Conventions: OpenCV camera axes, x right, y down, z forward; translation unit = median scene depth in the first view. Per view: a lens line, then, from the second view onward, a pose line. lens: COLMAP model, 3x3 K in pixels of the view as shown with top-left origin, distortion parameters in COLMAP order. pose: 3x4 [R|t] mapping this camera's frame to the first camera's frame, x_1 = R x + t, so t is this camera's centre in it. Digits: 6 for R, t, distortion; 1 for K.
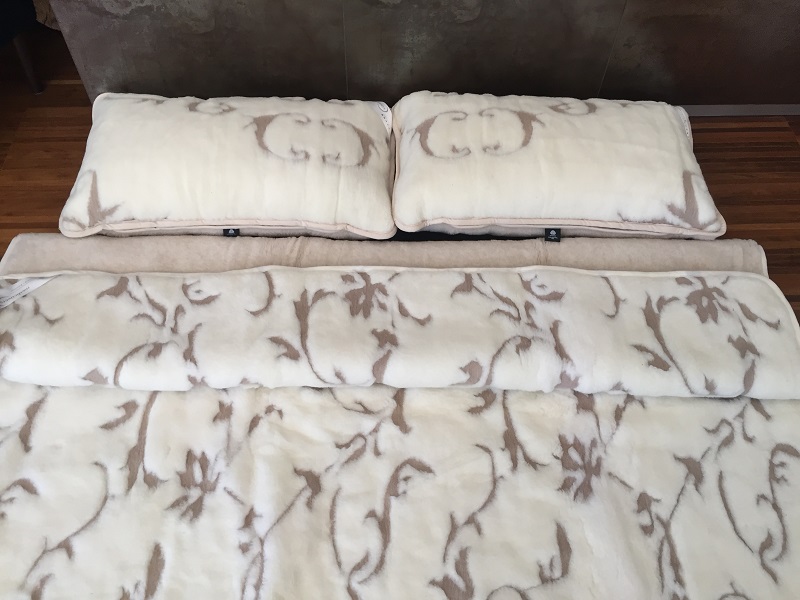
lens RADIAL K [[685.9, 0, 394.2], [0, 685.9, 306.6], [0, 0, 1]] dist [0.081401, -0.118193]
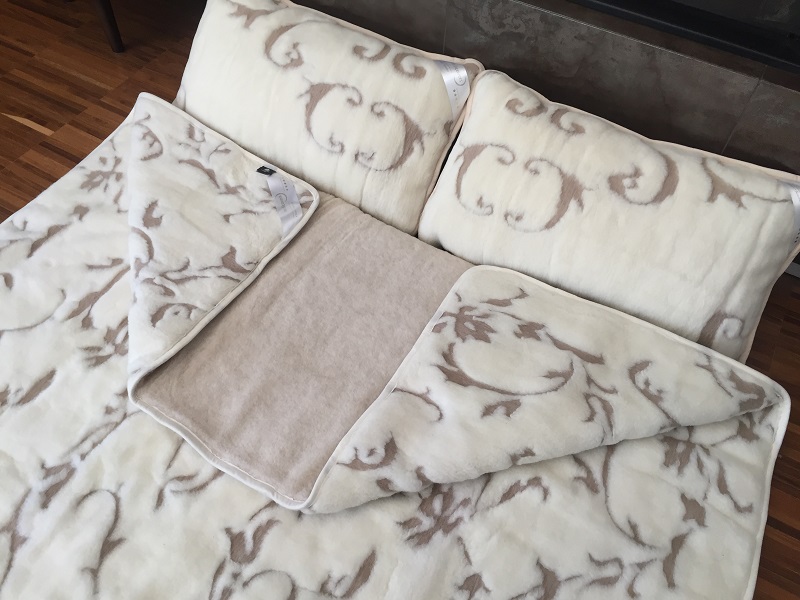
lens RADIAL K [[685.9, 0, 402.8], [0, 685.9, 301.3], [0, 0, 1]] dist [0.081401, -0.118193]
pose [[0.853531, 0.423334, -0.303764, 0.380494], [-0.443403, 0.896316, 0.003236, -0.005972], [0.273638, 0.131928, 0.952742, 0.074999]]
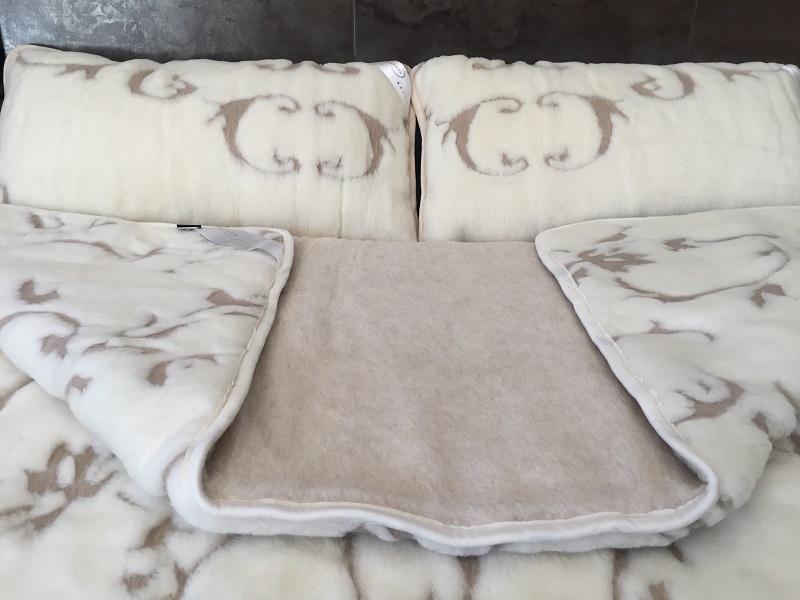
lens RADIAL K [[685.9, 0, 401.0], [0, 685.9, 301.4], [0, 0, 1]] dist [0.081401, -0.118193]
pose [[0.999822, -0.014837, 0.011642, -0.051644], [0.018718, 0.856144, -0.516398, 0.379842], [-0.002306, 0.516524, 0.856270, 0.494368]]
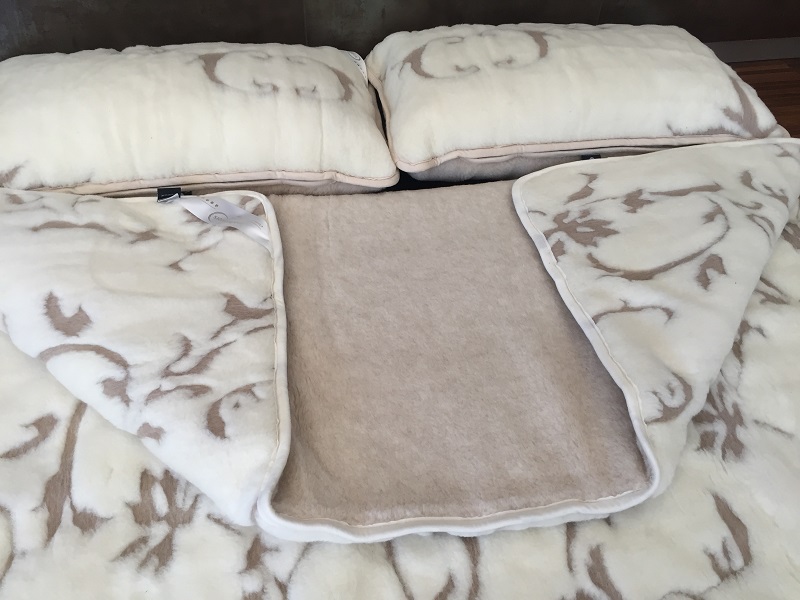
lens RADIAL K [[685.9, 0, 411.5], [0, 685.9, 302.3], [0, 0, 1]] dist [0.081401, -0.118193]
pose [[0.986164, -0.107586, 0.126120, -0.114151], [0.127783, 0.977999, -0.164894, 0.189725], [-0.105605, 0.178729, 0.978214, 0.305408]]
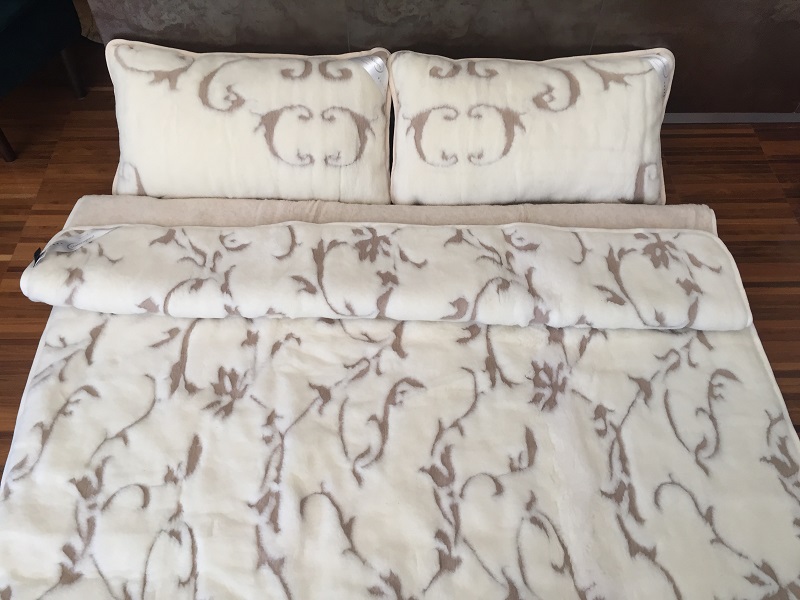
lens RADIAL K [[685.9, 0, 400.1], [0, 685.9, 307.8], [0, 0, 1]] dist [0.081401, -0.118193]
pose [[0.999711, 0.013202, -0.020078, 0.034266], [-0.013776, 0.999492, -0.028750, 0.132917], [0.019688, 0.029019, 0.999385, -0.191705]]
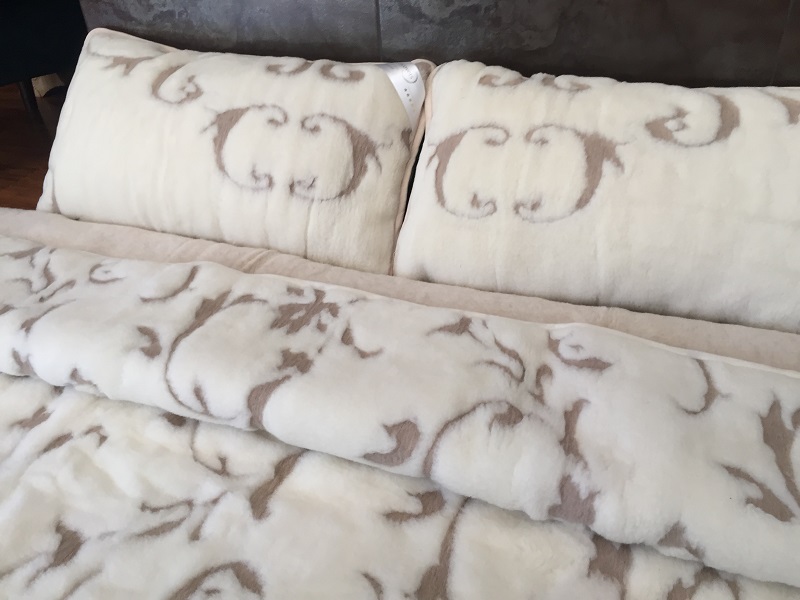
lens RADIAL K [[685.9, 0, 396.3], [0, 685.9, 300.0], [0, 0, 1]] dist [0.081401, -0.118193]
pose [[0.933533, 0.156690, -0.322434, 0.272568], [-0.262737, 0.910956, -0.318006, 0.172410], [0.243895, 0.381584, 0.891576, 0.455795]]
